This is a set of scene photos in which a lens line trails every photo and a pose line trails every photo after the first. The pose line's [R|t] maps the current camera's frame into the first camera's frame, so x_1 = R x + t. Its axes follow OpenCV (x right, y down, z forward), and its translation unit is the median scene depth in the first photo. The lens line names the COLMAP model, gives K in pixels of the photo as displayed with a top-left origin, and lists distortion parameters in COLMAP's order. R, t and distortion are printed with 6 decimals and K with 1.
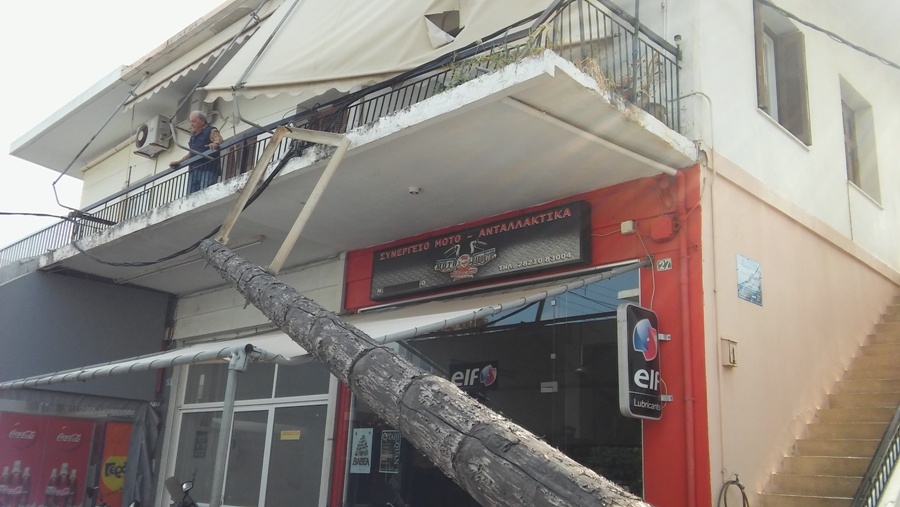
lens RADIAL K [[769.3, 0, 453.4], [0, 769.3, 259.9], [0, 0, 1]] dist [0.091873, -0.160780]
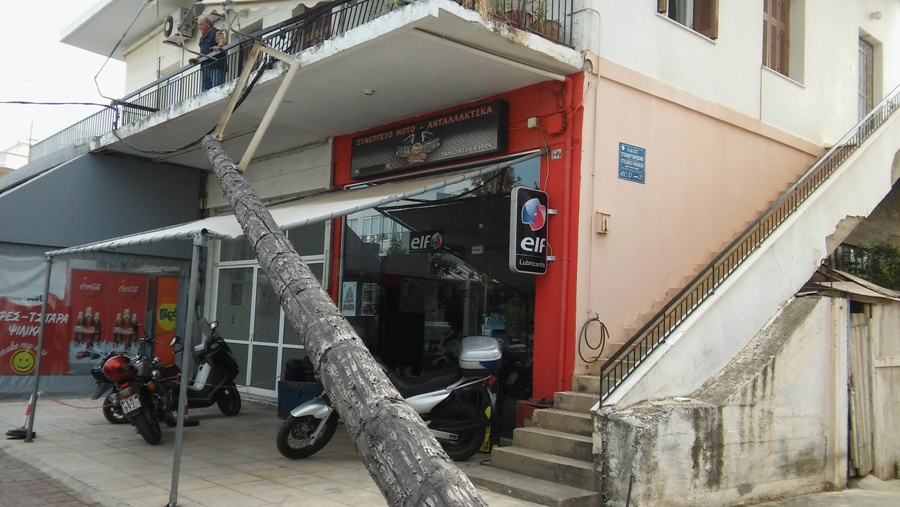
lens RADIAL K [[769.3, 0, 453.4], [0, 769.3, 259.9], [0, 0, 1]] dist [0.091873, -0.160780]
pose [[0.996811, -0.005843, -0.079590, 0.169439], [0.020534, 0.982516, 0.185045, -0.050113], [0.077117, -0.186089, 0.979502, -0.228590]]
